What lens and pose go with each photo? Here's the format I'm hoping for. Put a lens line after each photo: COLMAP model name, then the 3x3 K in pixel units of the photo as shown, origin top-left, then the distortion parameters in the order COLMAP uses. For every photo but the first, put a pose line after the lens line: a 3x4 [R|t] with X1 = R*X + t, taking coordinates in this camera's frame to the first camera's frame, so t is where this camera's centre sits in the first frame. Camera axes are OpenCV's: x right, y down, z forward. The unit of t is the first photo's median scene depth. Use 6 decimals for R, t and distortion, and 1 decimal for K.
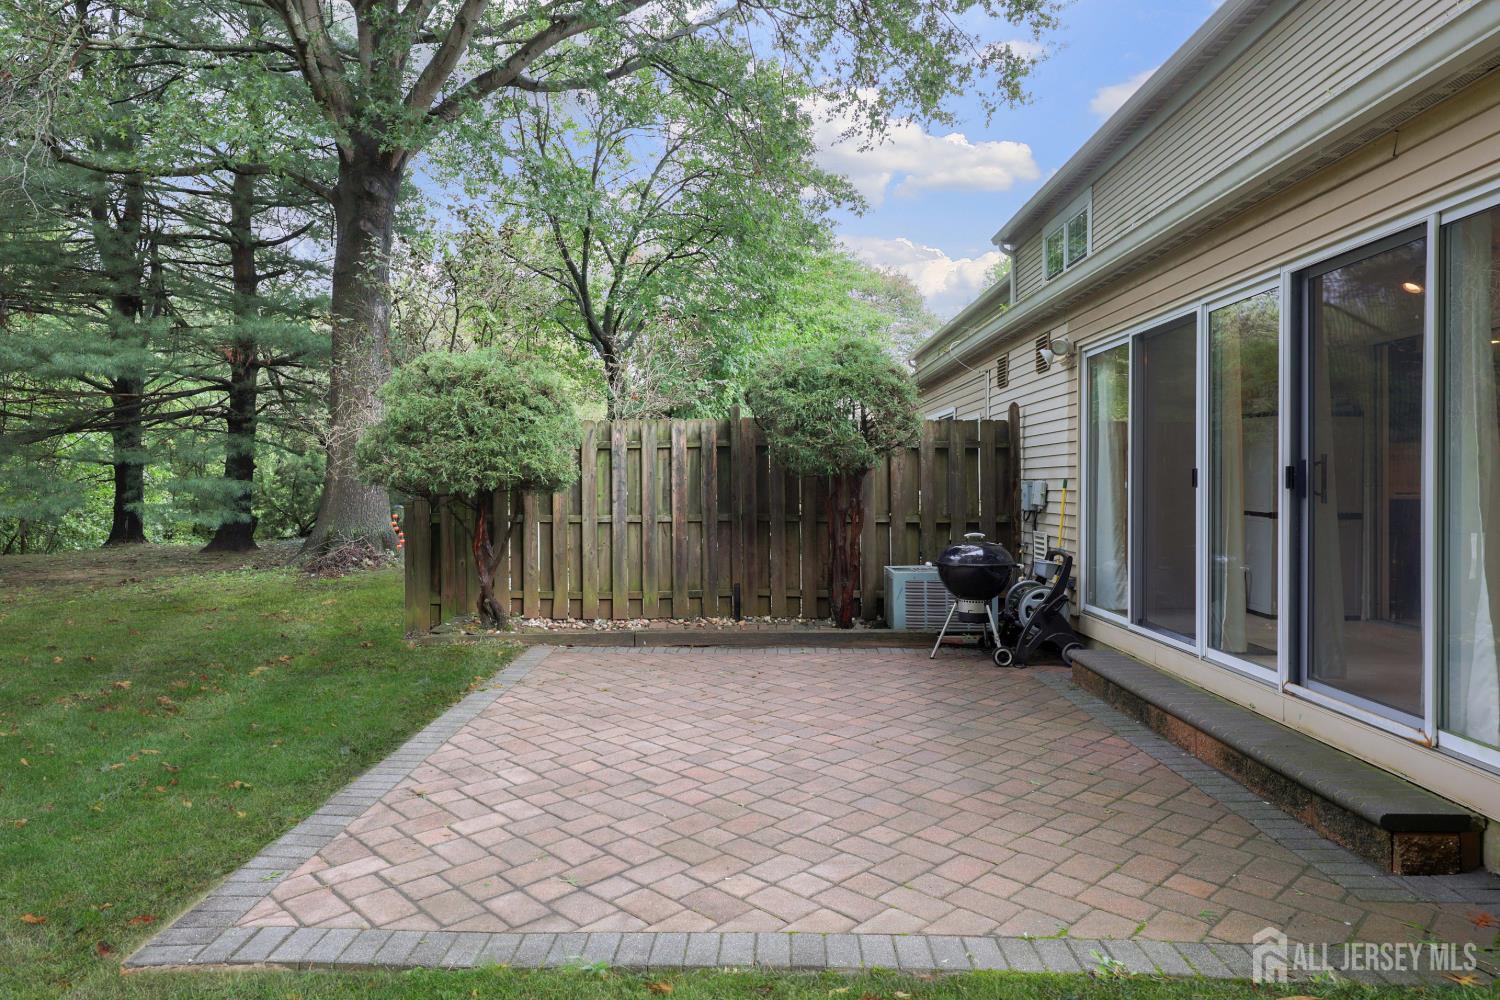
lens RADIAL K [[922.8, 0, 758.3], [0, 922.8, 470.8], [0, 0, 1]] dist [-0.006730, 0.002449]
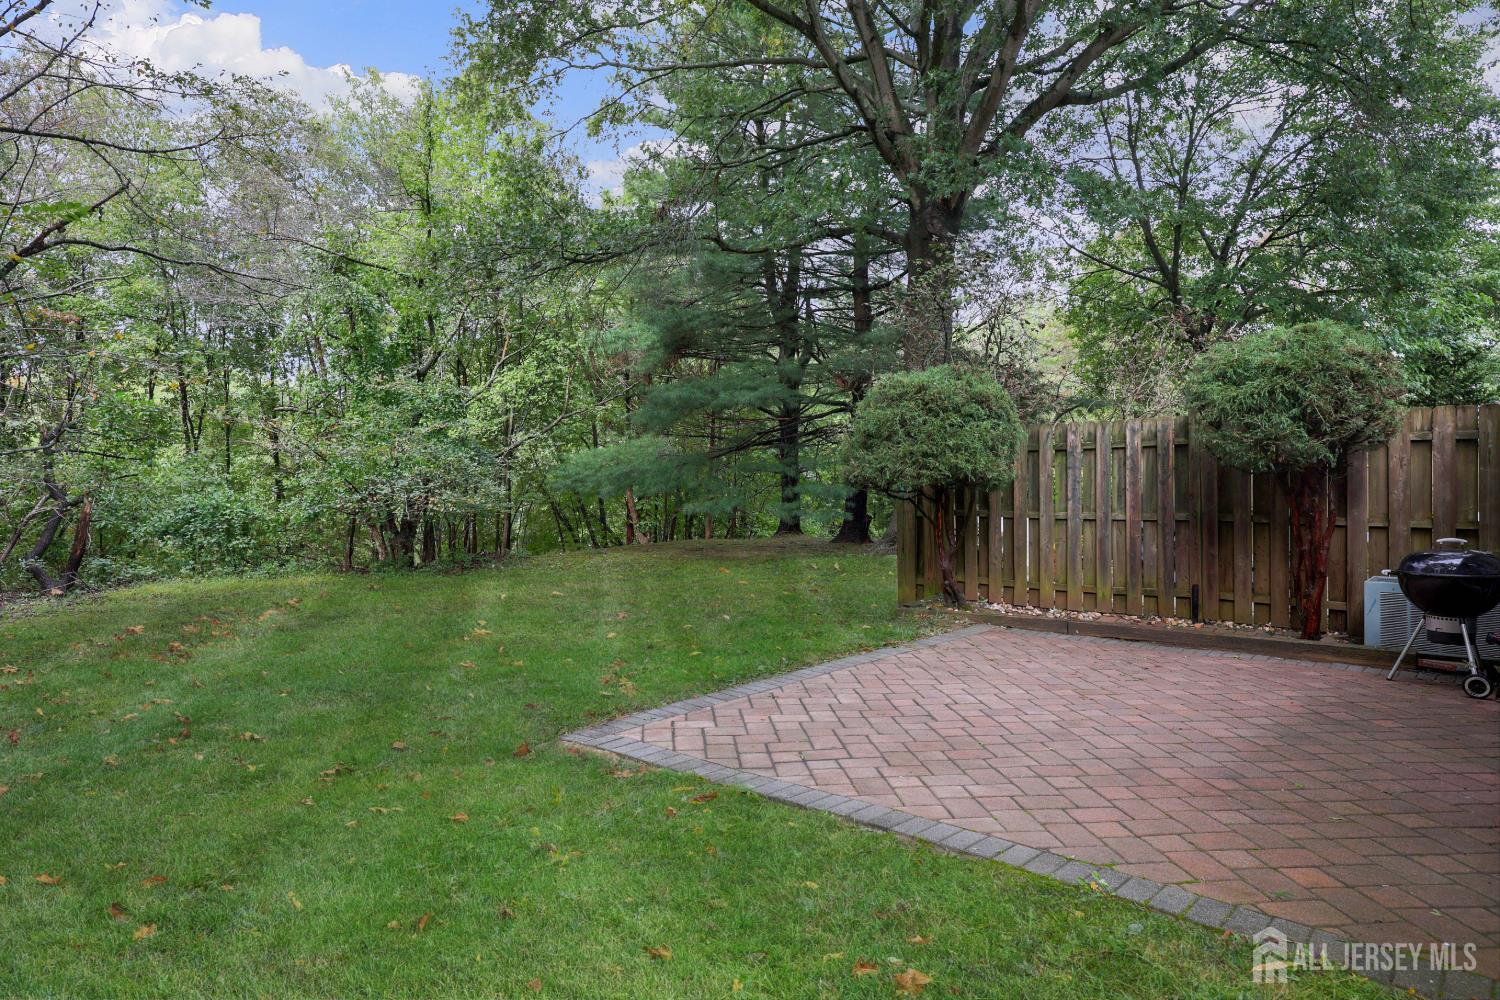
lens RADIAL K [[922.8, 0, 758.3], [0, 922.8, 470.8], [0, 0, 1]] dist [-0.006730, 0.002449]
pose [[0.772598, -0.010259, -0.634813, 0.243752], [0.003843, 0.999927, -0.011483, 0.011533], [0.634884, 0.006432, 0.772580, -0.047035]]
